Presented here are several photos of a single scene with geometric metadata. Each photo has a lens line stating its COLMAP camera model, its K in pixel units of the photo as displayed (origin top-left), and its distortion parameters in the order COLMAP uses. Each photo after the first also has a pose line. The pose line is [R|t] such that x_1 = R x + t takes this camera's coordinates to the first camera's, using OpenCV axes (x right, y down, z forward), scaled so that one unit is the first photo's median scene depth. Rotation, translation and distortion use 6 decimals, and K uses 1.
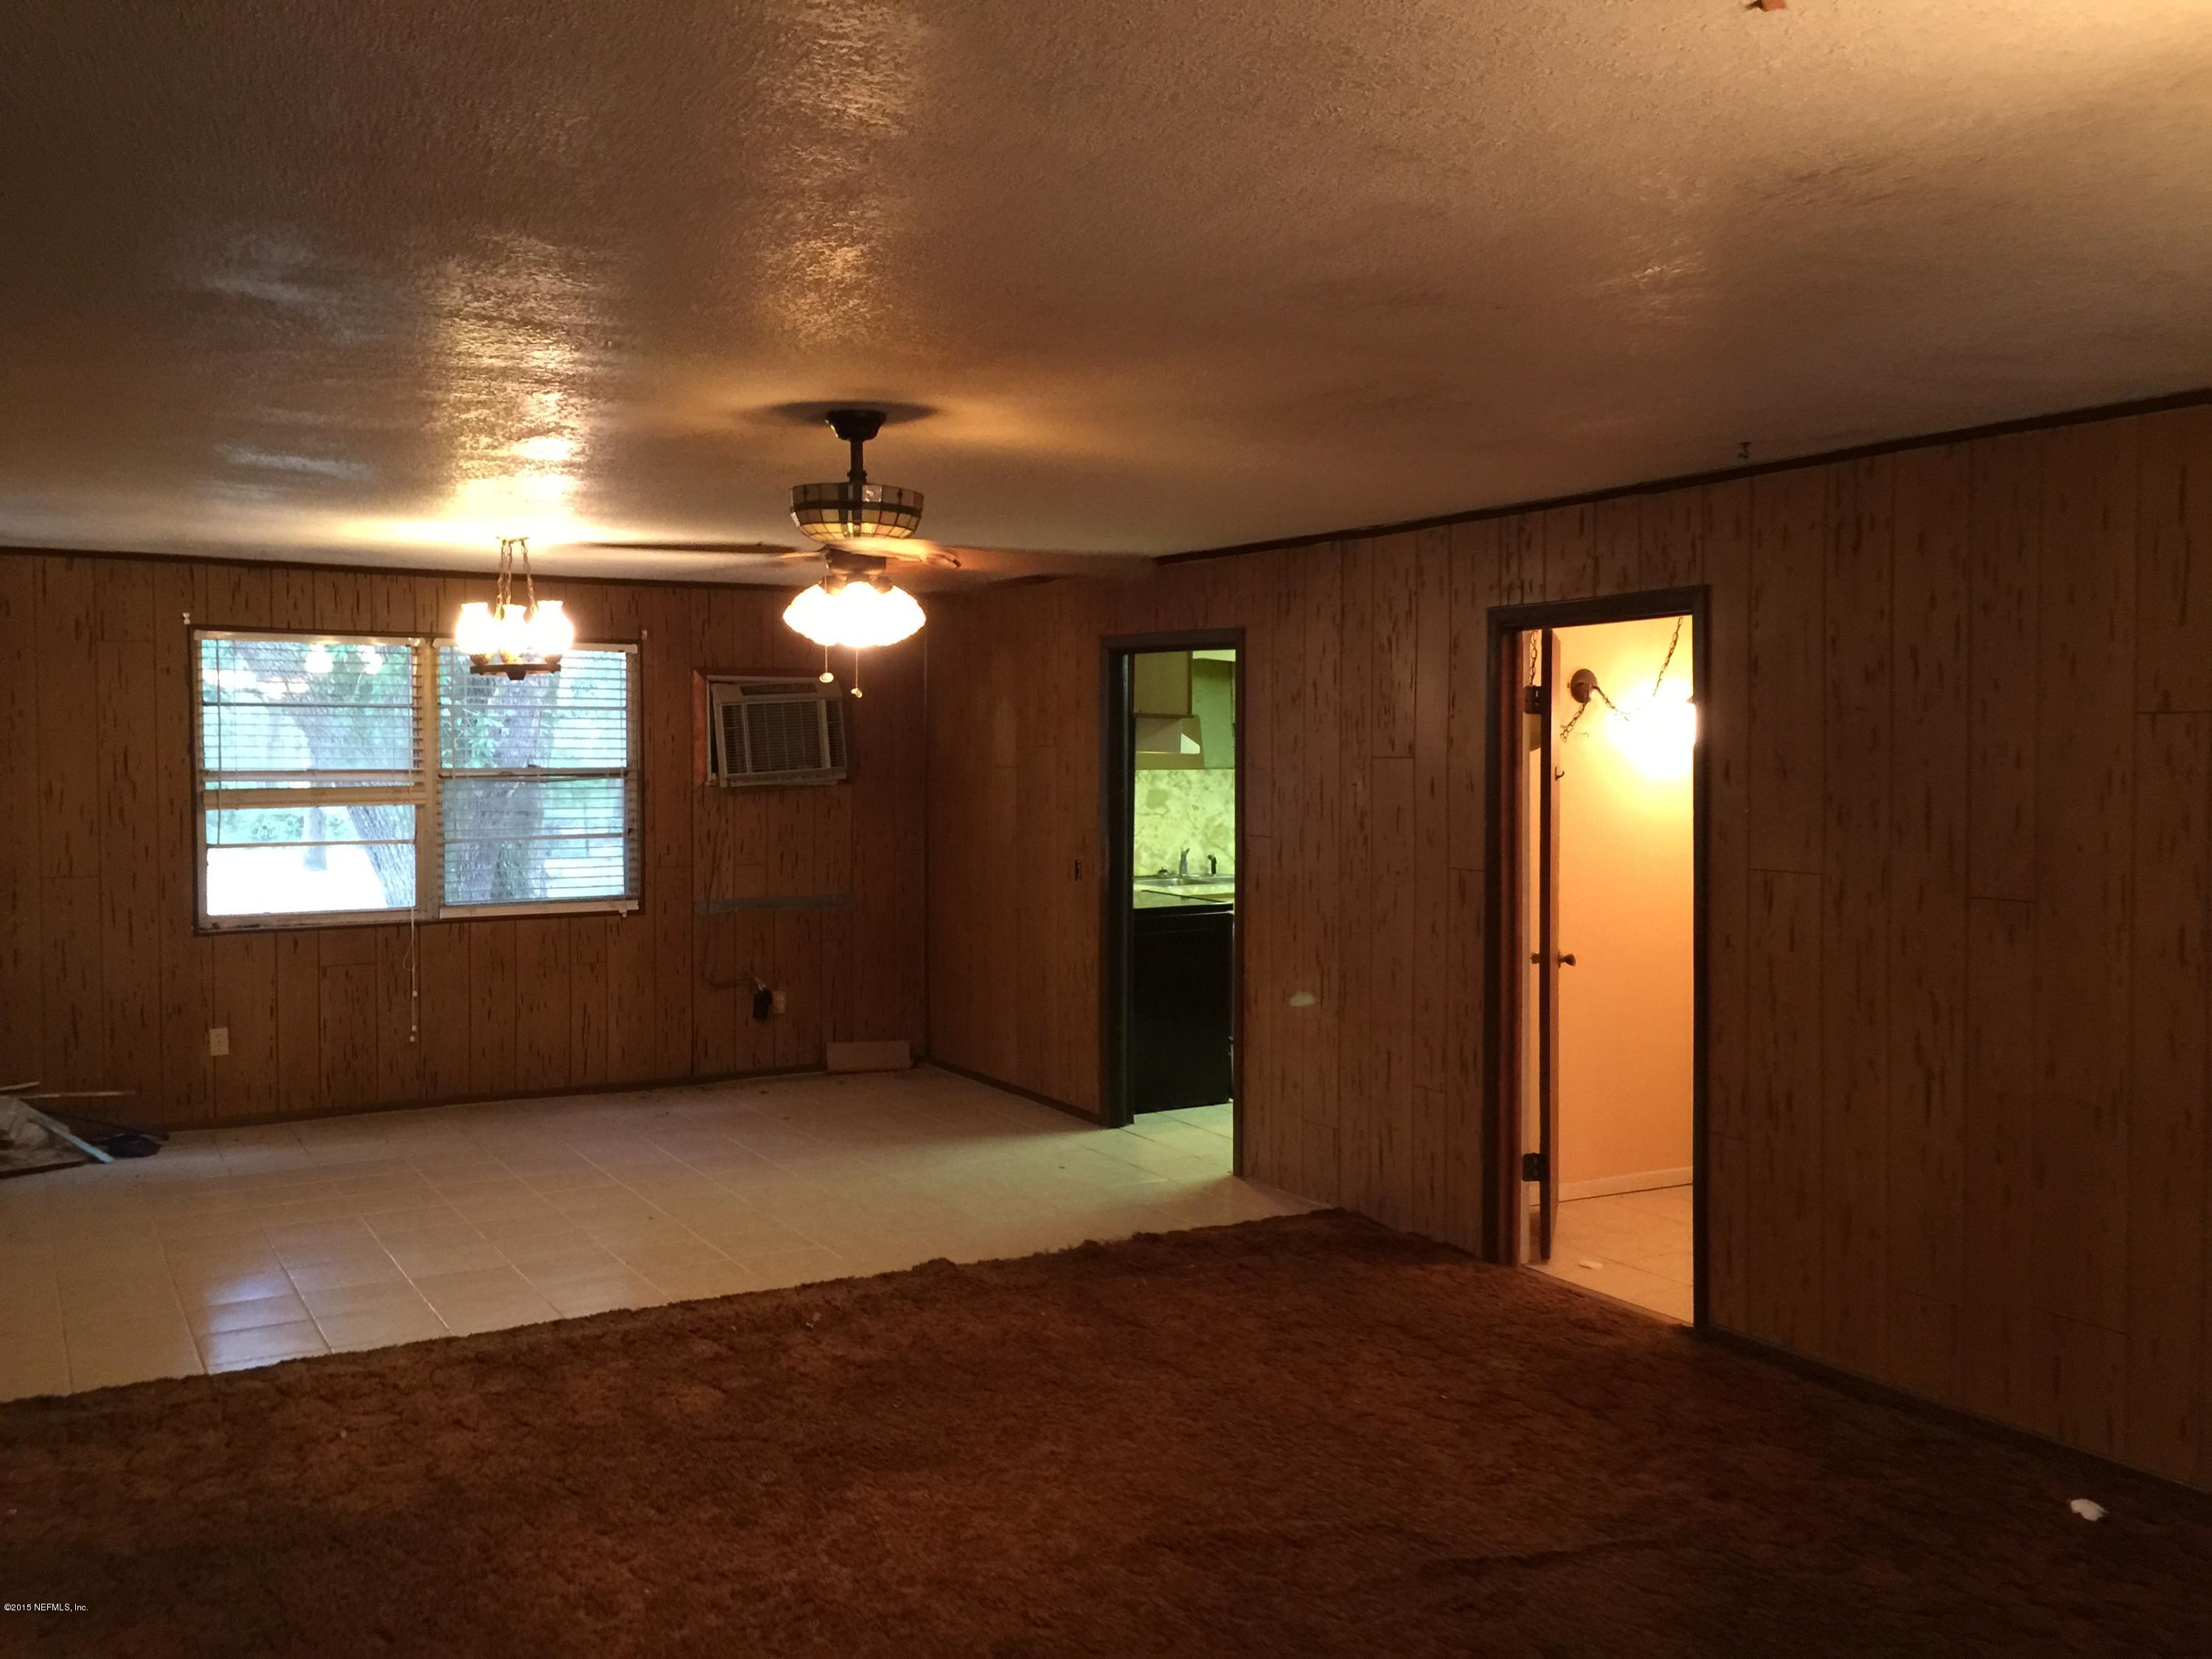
lens RADIAL K [[1899.1, 0, 1096.4], [0, 1899.1, 830.3], [0, 0, 1]] dist [0.080128, -0.112491]
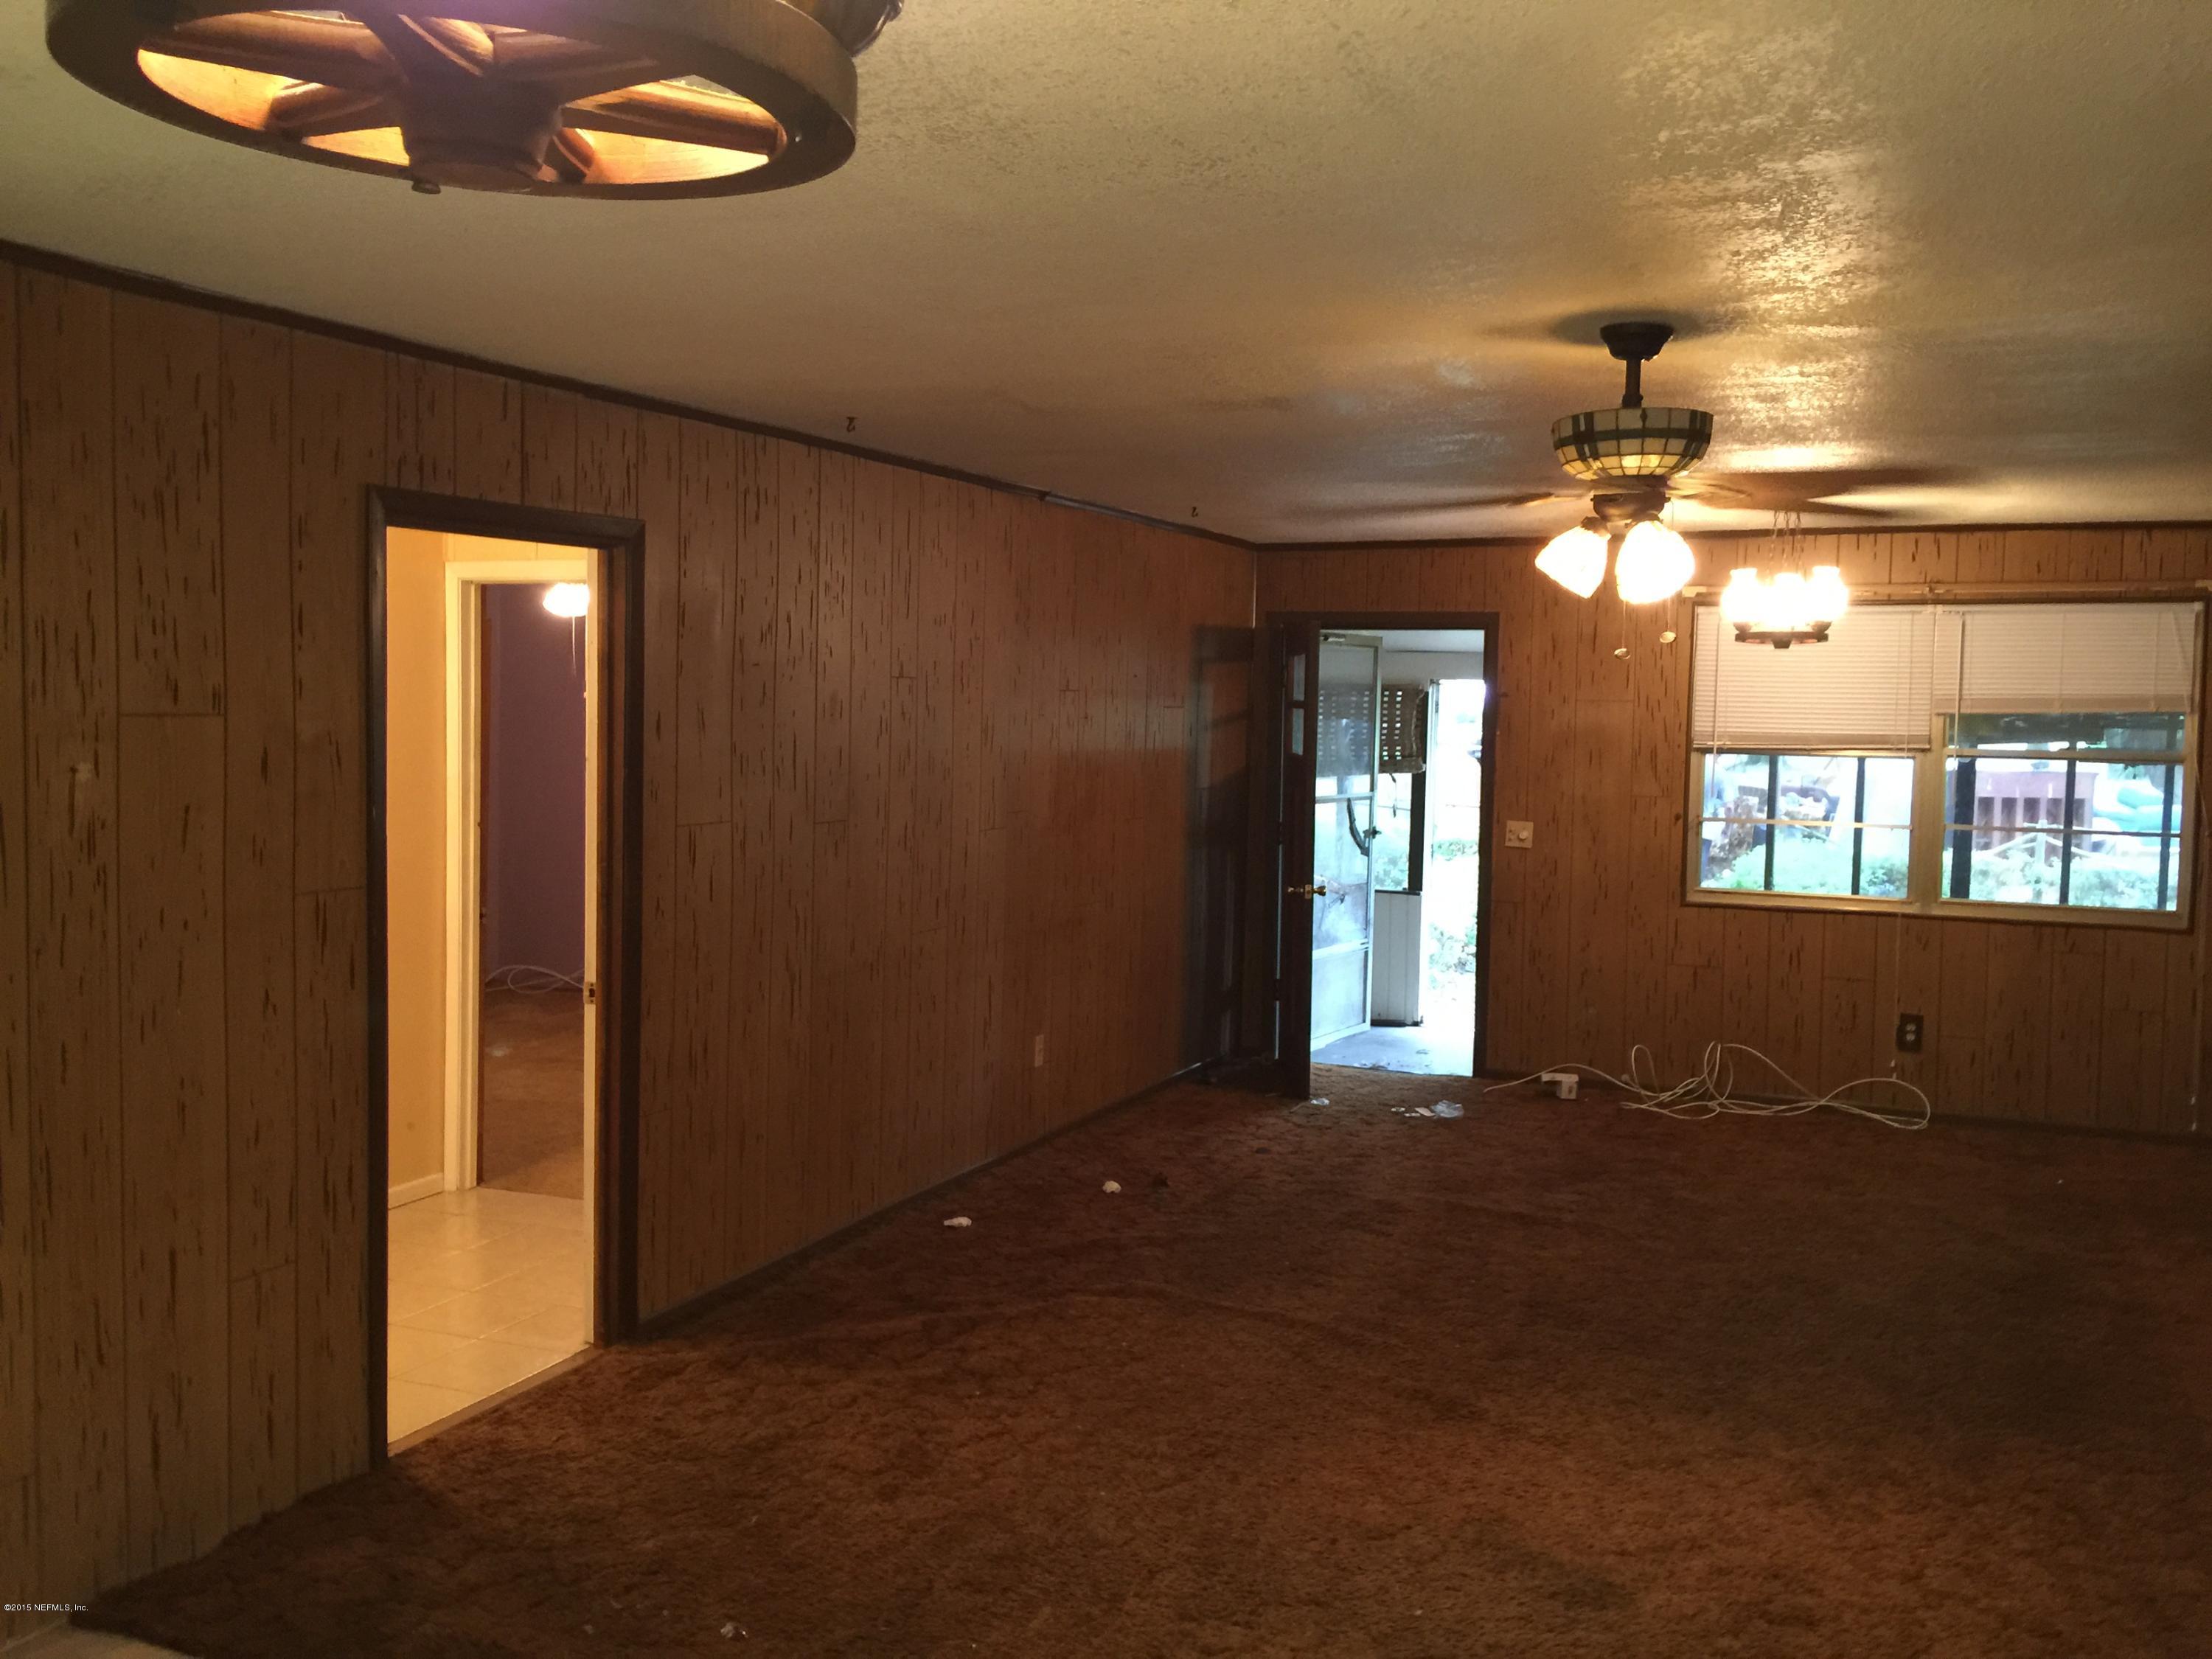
lens RADIAL K [[1899.1, 0, 1103.0], [0, 1899.1, 817.3], [0, 0, 1]] dist [0.080128, -0.112491]
pose [[-0.585683, -0.063047, 0.808084, -0.461555], [0.018656, 0.995658, 0.091203, -0.055962], [-0.810325, 0.068492, -0.581964, 1.139839]]
